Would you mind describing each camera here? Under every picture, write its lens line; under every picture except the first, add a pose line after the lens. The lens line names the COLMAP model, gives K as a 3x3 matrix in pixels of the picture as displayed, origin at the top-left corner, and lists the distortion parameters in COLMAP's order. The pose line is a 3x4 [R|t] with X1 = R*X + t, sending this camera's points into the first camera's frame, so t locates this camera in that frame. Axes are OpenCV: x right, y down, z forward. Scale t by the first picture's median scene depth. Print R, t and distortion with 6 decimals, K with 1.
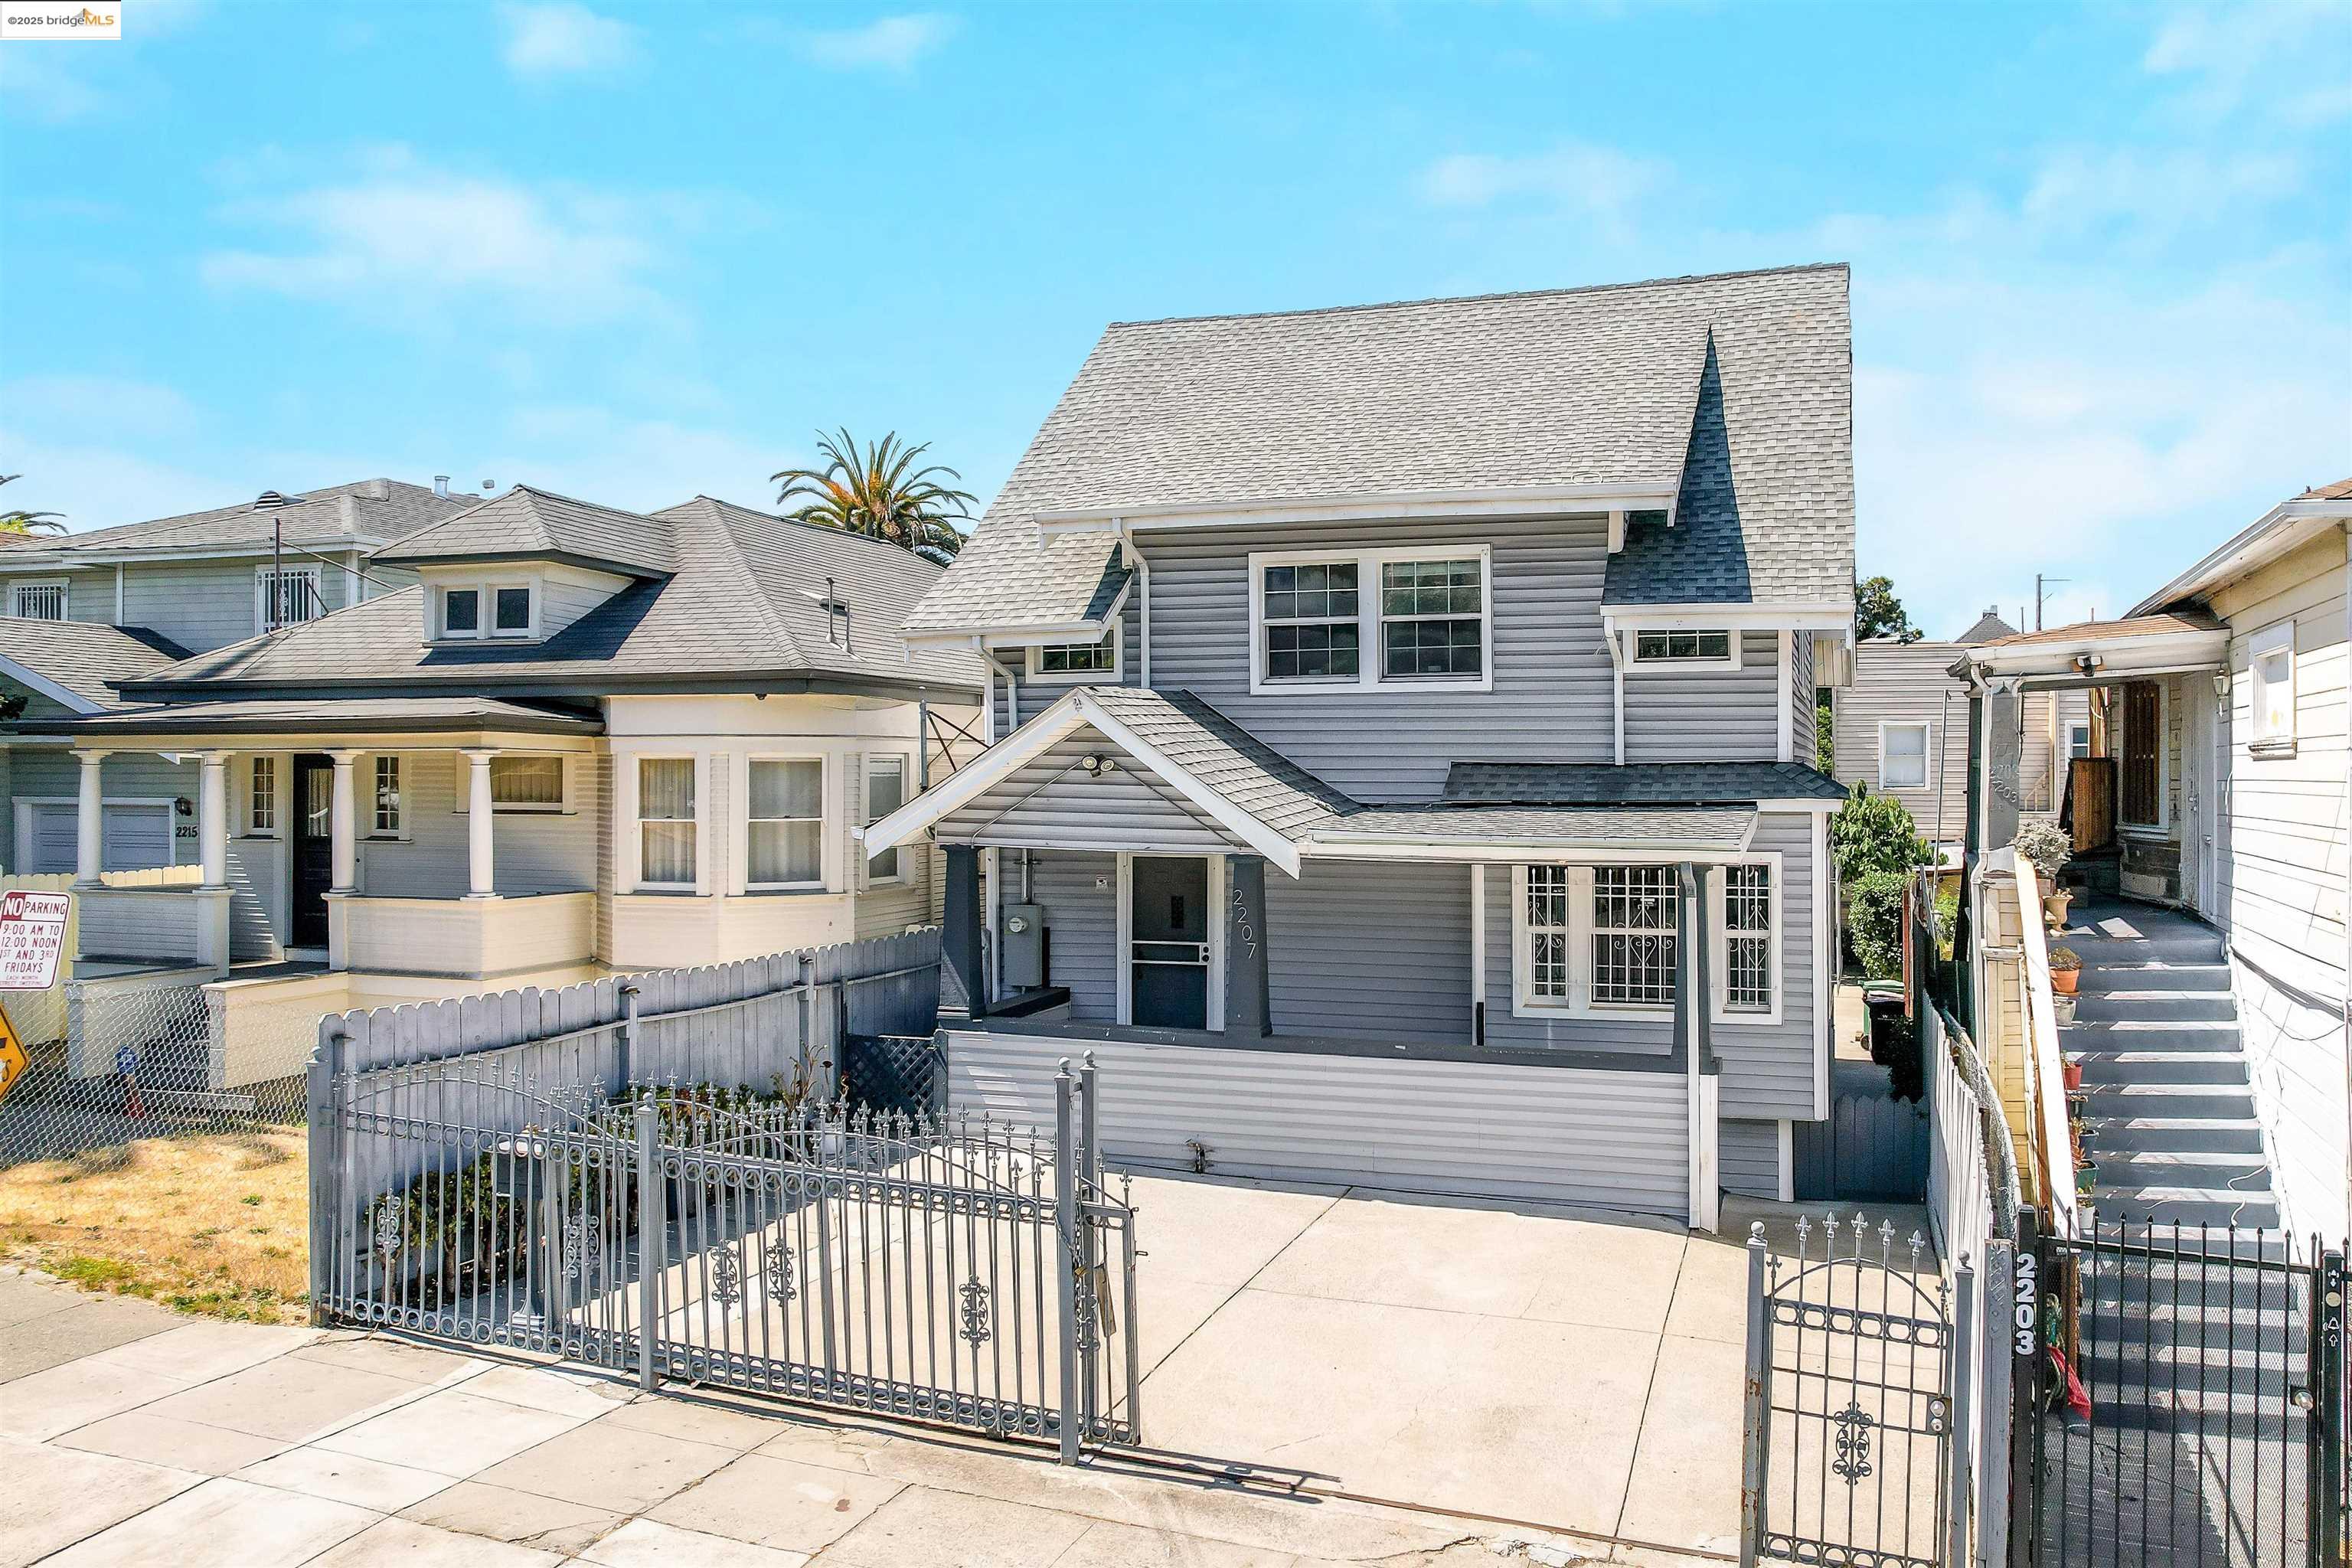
lens RADIAL K [[1745.8, 0, 1268.8], [0, 1745.8, 786.0], [0, 0, 1]] dist [-0.041825, -0.000483]
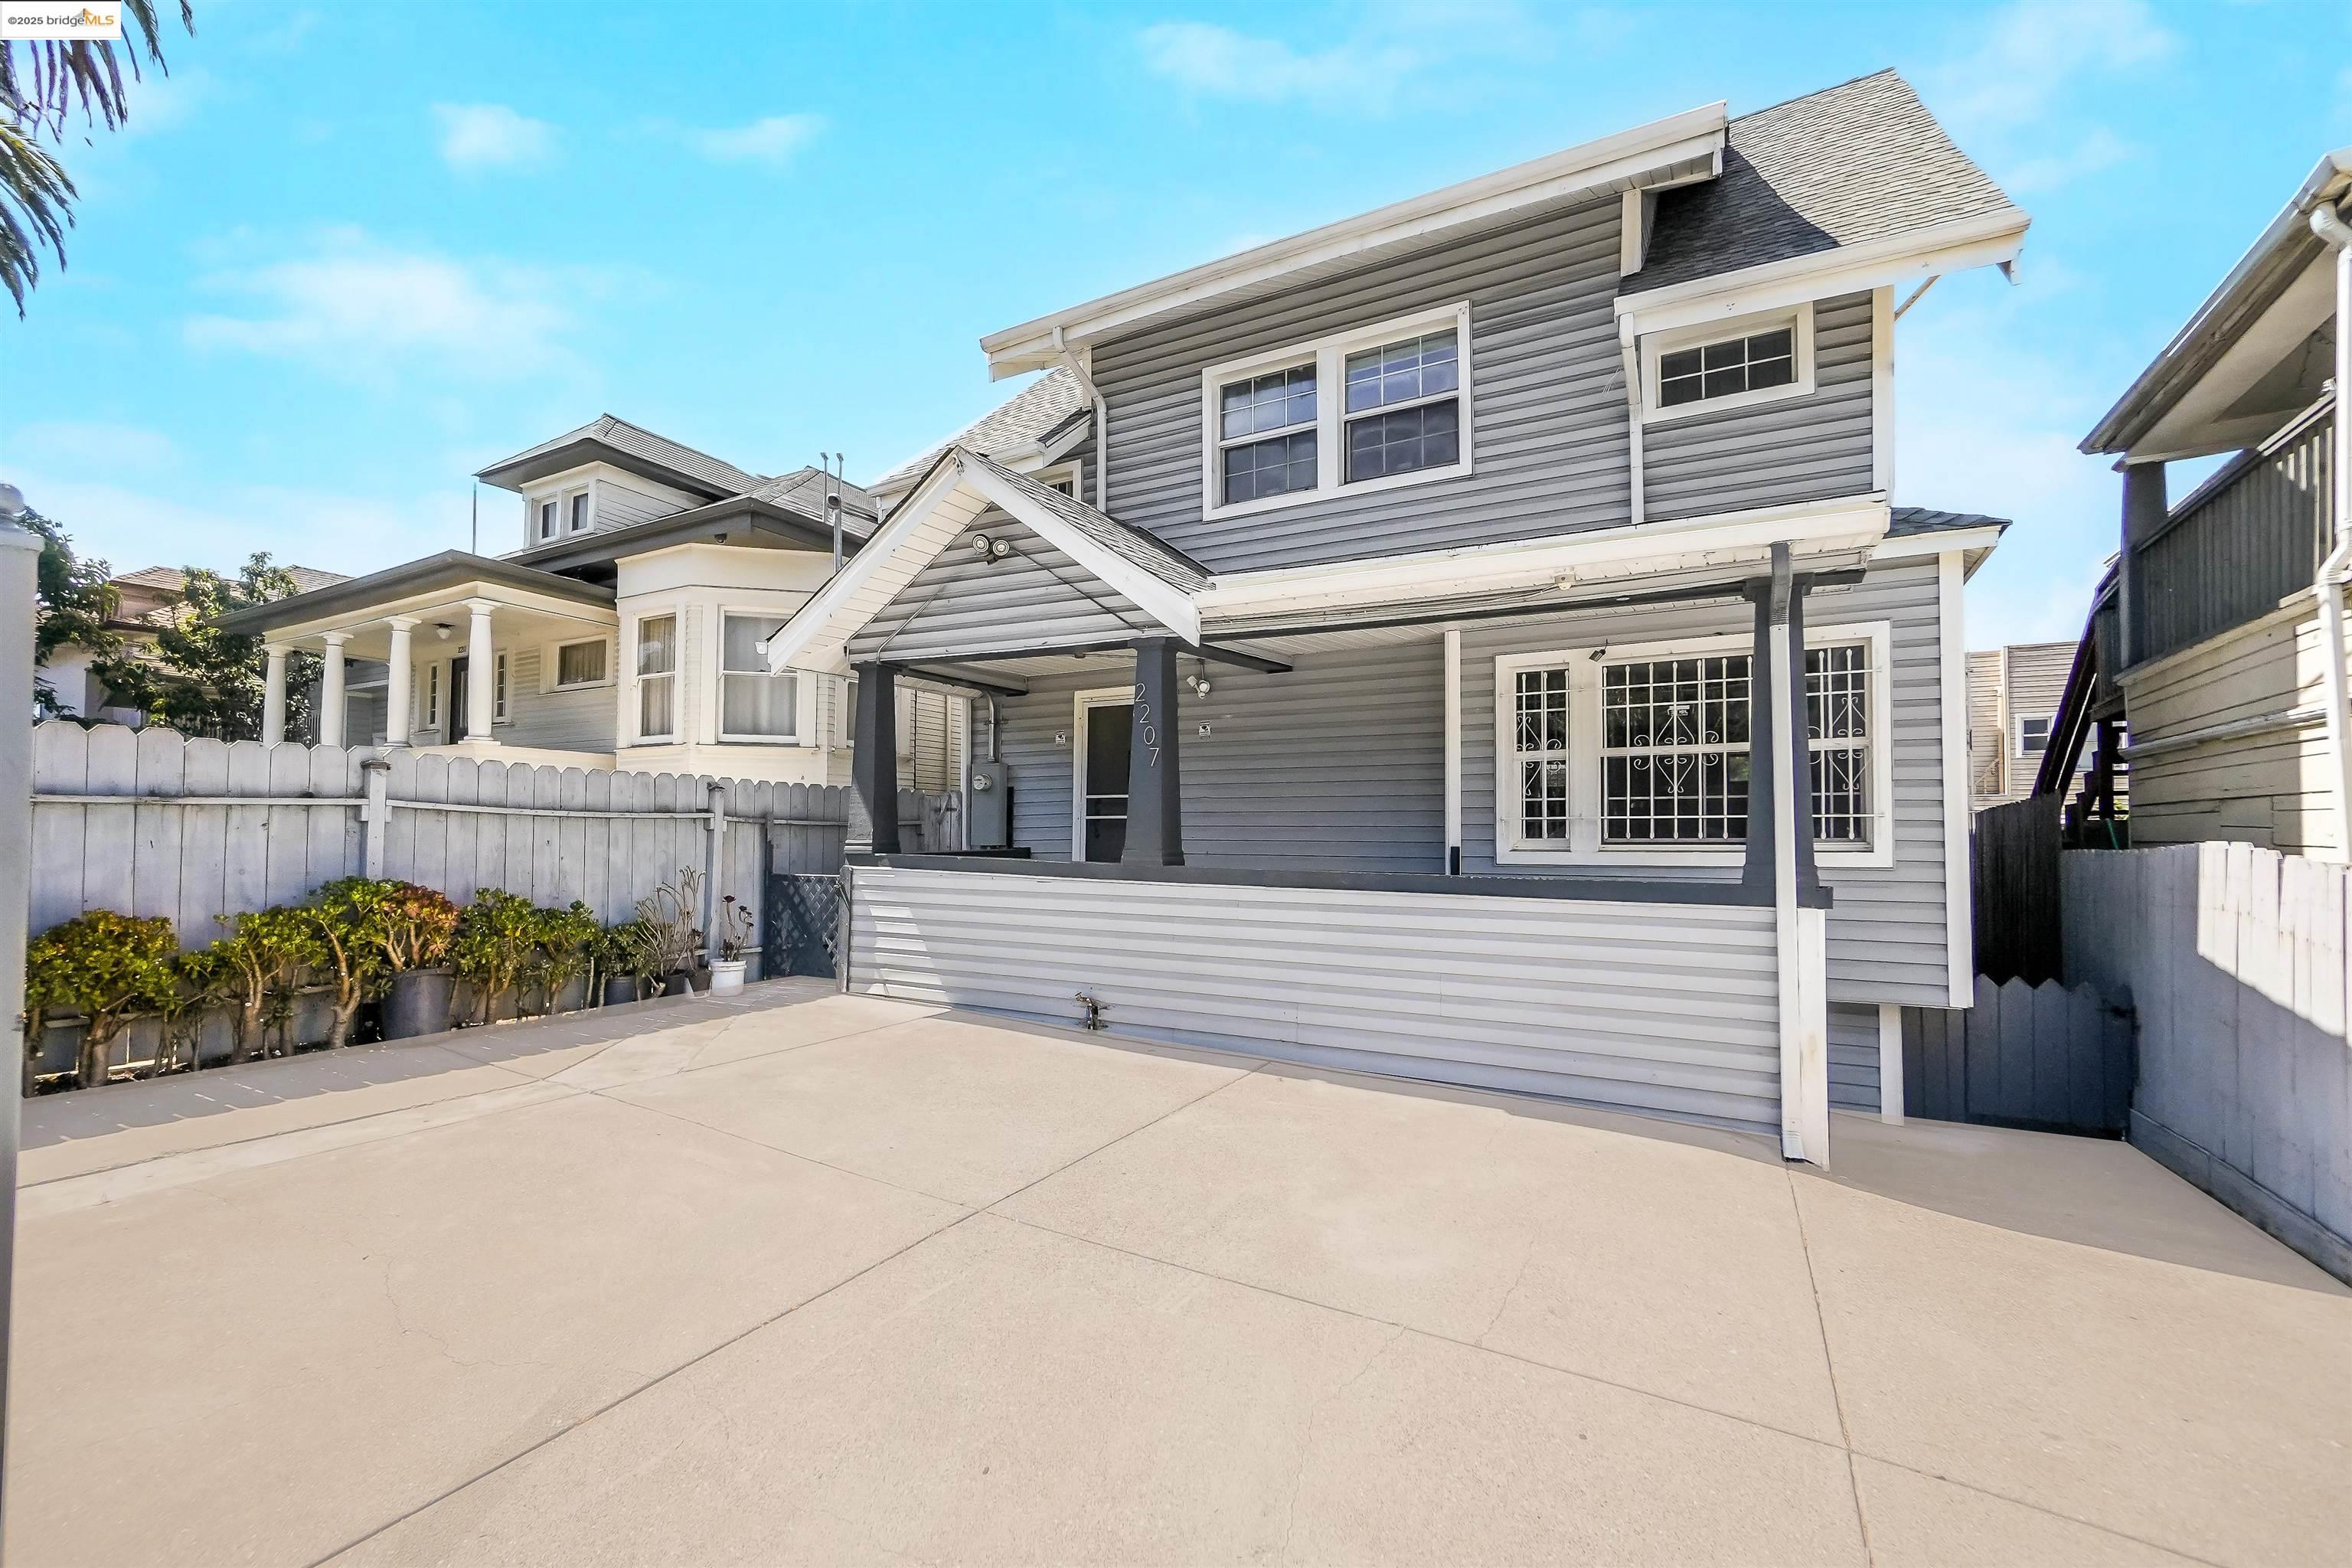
lens RADIAL K [[1054.1, 0, 1150.0], [0, 1054.1, 777.9], [0, 0, 1]] dist [-0.008791, 0.000527]
pose [[0.980062, 0.007804, -0.198536, 0.079308], [-0.018044, 0.998595, -0.049818, 0.119794], [0.197868, 0.052407, 0.978827, 0.490517]]
